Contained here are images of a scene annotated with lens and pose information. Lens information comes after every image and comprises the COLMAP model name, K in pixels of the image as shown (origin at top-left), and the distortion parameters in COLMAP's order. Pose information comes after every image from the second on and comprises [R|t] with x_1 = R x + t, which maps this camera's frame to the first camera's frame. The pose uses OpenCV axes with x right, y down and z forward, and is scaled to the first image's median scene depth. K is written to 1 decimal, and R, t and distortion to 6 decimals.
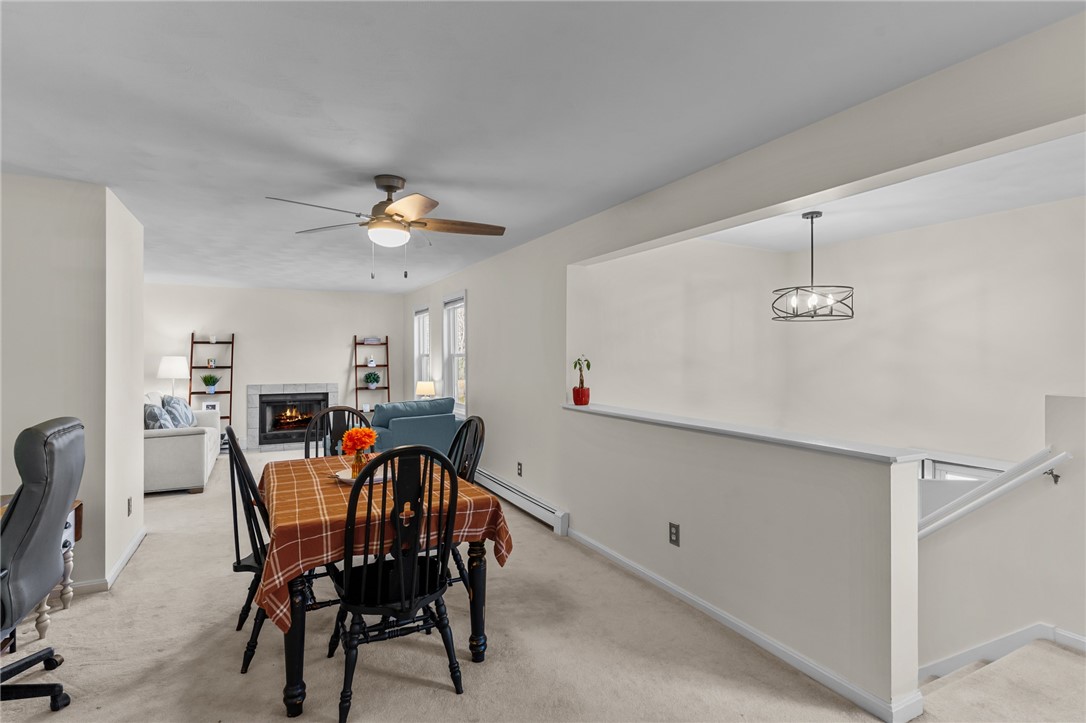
lens RADIAL K [[547.8, 0, 544.5], [0, 547.8, 348.6], [0, 0, 1]] dist [0.001344, 0.000339]
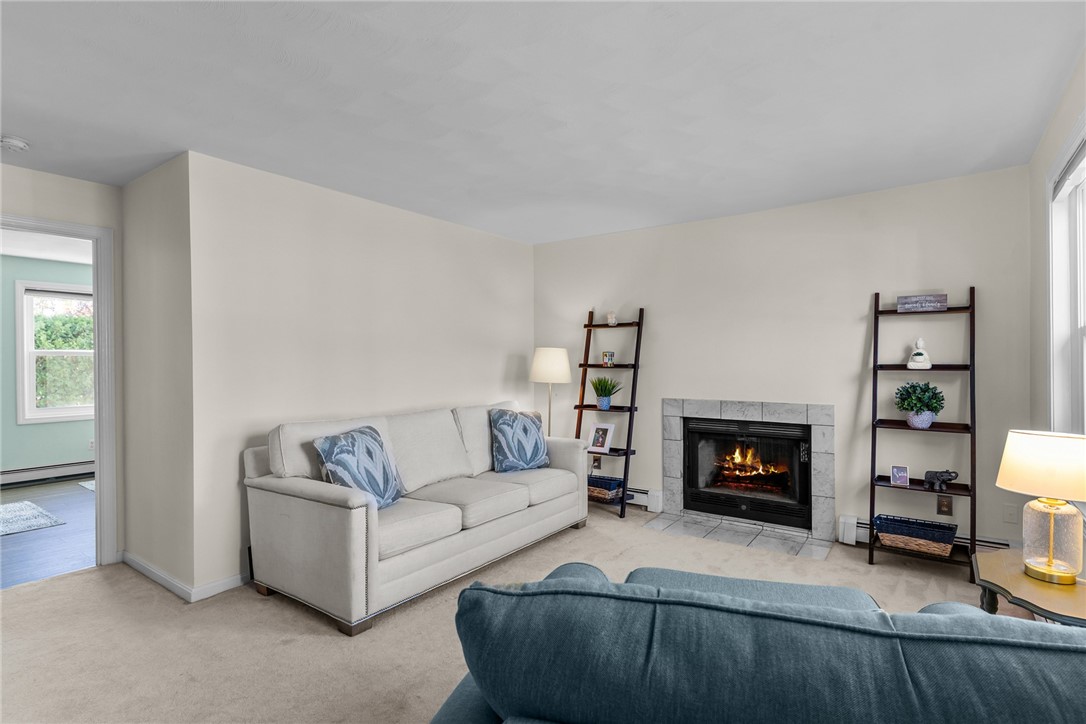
lens RADIAL K [[546.0, 0, 545.8], [0, 546.0, 358.7], [0, 0, 1]] dist [0.003660, 0.000801]
pose [[0.452056, -0.002684, -0.891986, -0.113203], [0.015148, 0.999874, 0.004669, 0.024878], [0.891861, -0.015622, 0.452040, 0.740631]]
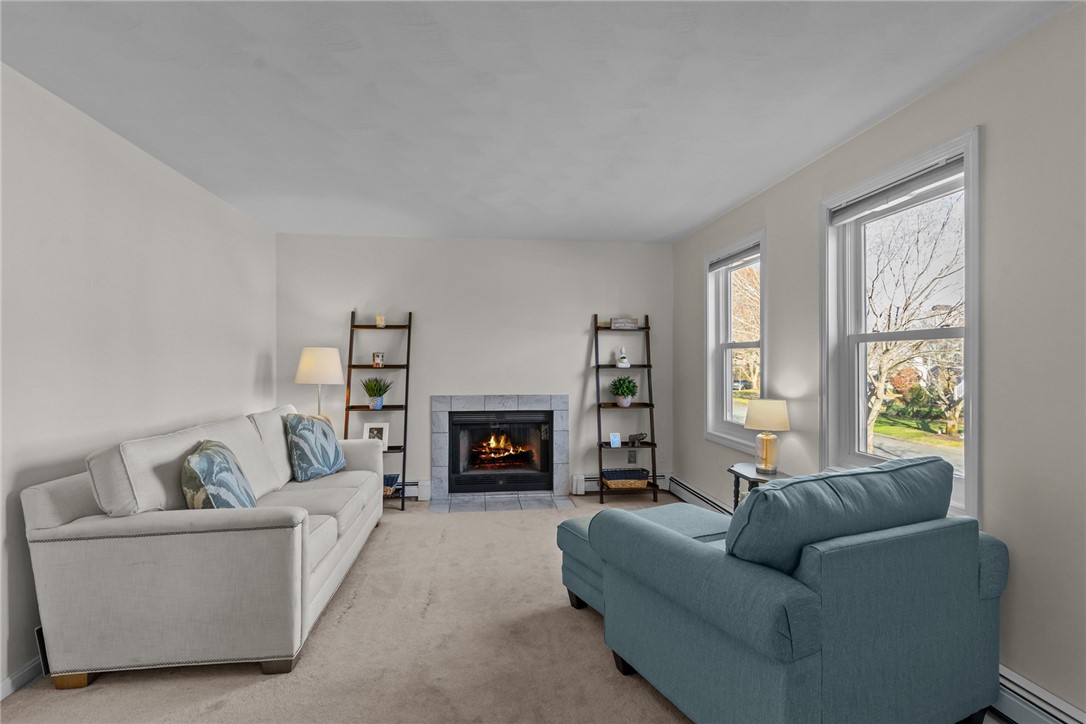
lens RADIAL K [[546.0, 0, 545.8], [0, 546.0, 358.7], [0, 0, 1]] dist [0.003660, 0.000801]
pose [[0.938740, 0.000162, -0.344626, -0.242912], [0.002817, 0.999963, 0.008145, 0.023332], [0.344615, -0.008617, 0.938705, 0.541941]]
